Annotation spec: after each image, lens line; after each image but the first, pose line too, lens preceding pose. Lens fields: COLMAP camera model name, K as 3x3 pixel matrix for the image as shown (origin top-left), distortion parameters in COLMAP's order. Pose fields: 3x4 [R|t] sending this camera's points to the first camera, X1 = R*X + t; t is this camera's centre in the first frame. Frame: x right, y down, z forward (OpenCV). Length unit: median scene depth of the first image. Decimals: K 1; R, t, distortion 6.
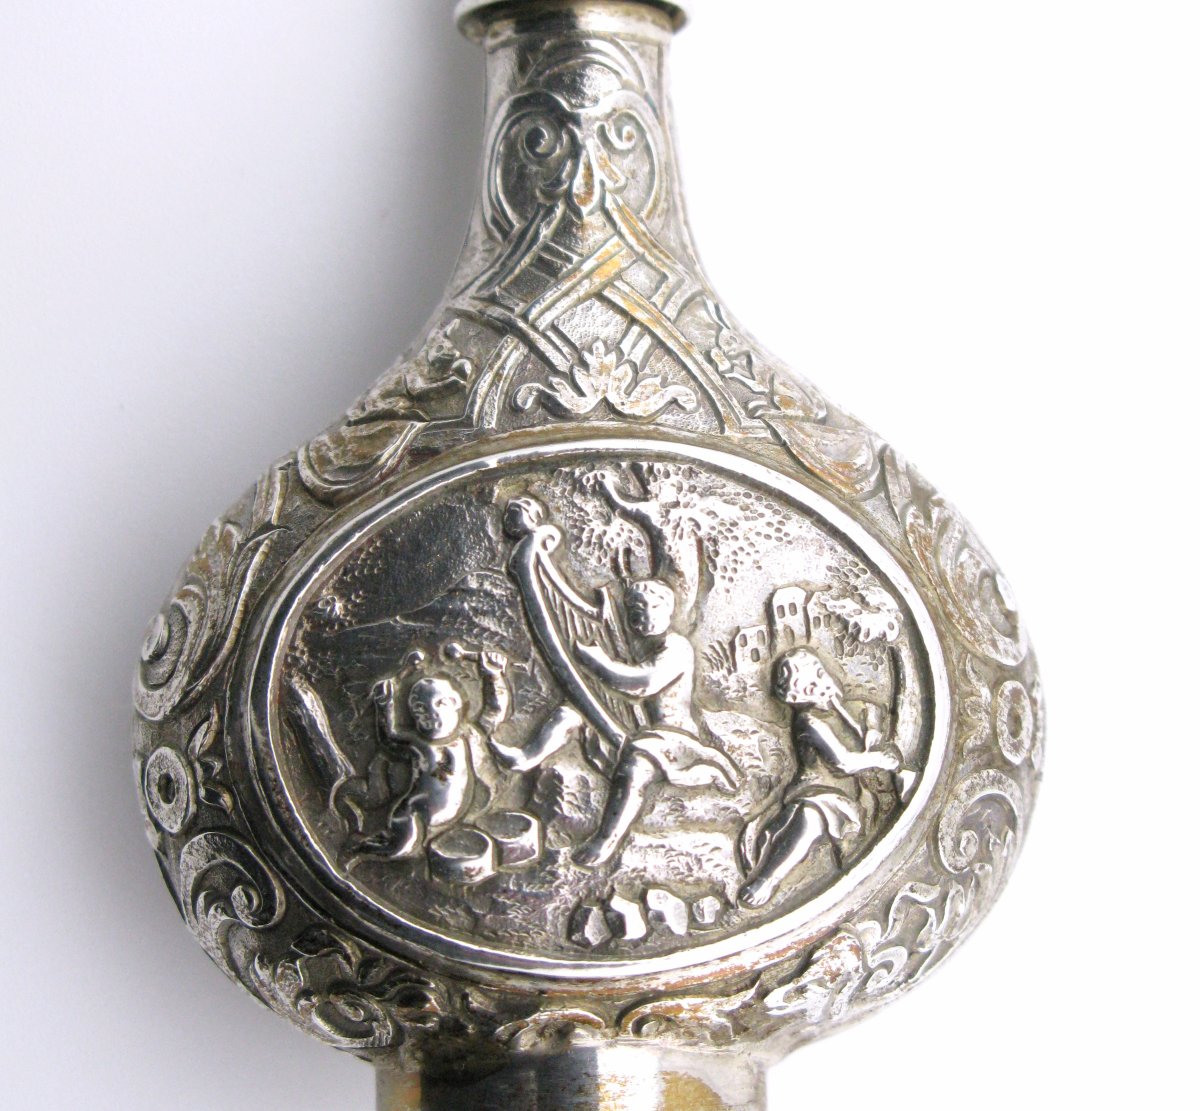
lens RADIAL K [[2684.1, 0, 602.7], [0, 2684.1, 552.6], [0, 0, 1]] dist [0.068263, 0.000000]
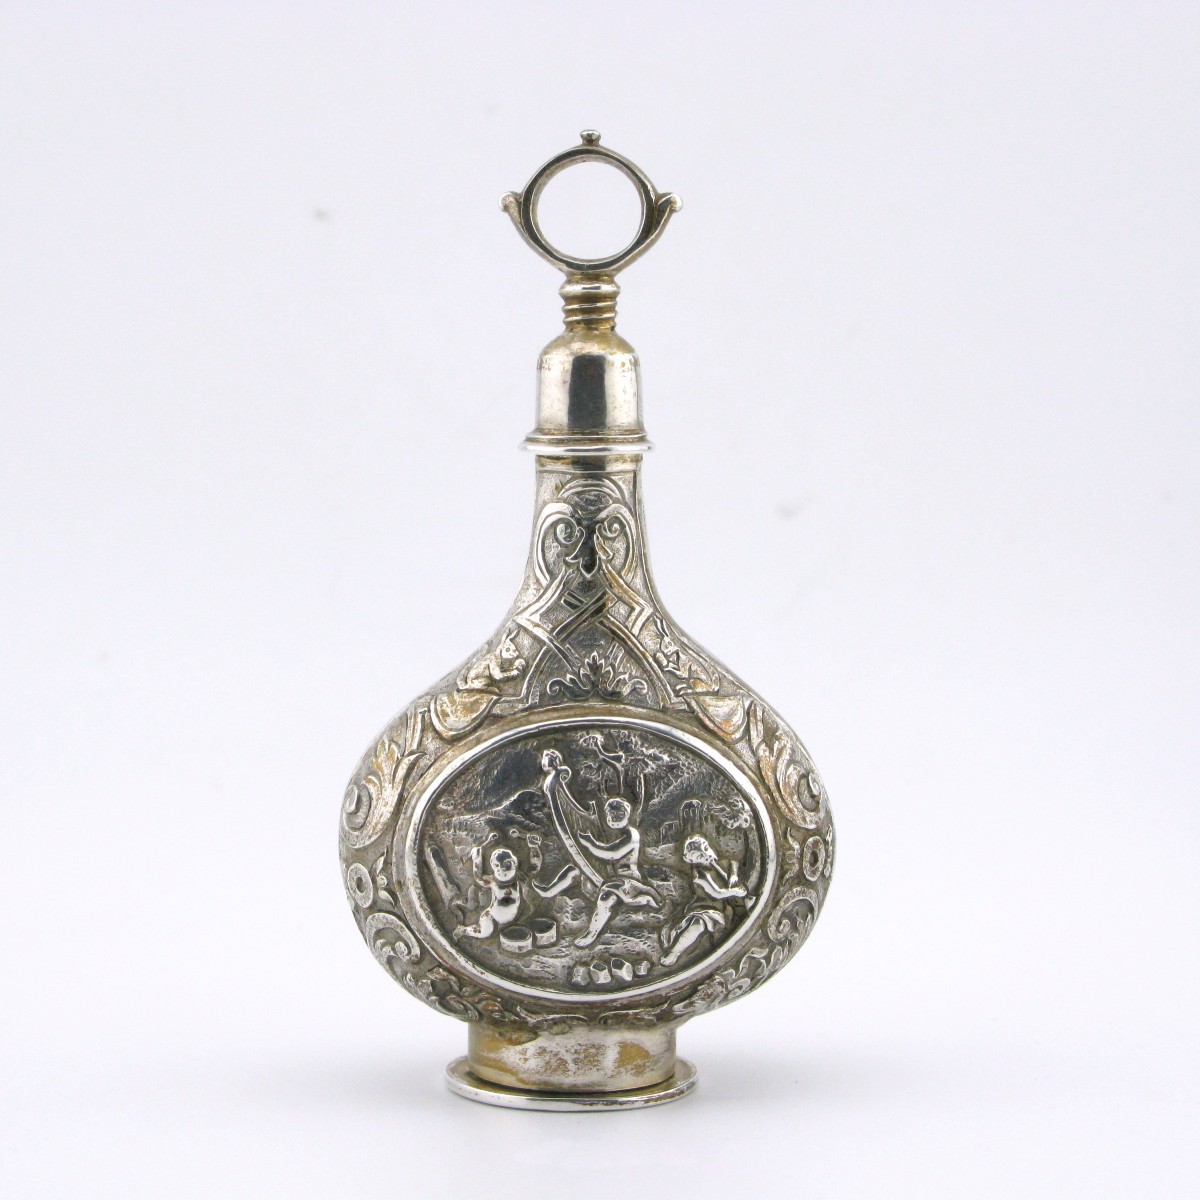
lens RADIAL K [[2400.0, 0, 592.7], [0, 2400.0, 602.0], [0, 0, 1]] dist [0.013415, 0.000000]
pose [[0.999507, 0.026058, -0.017526, 0.025062], [-0.022563, 0.984067, 0.176359, -0.408685], [0.021843, -0.175876, 0.984170, -0.618665]]
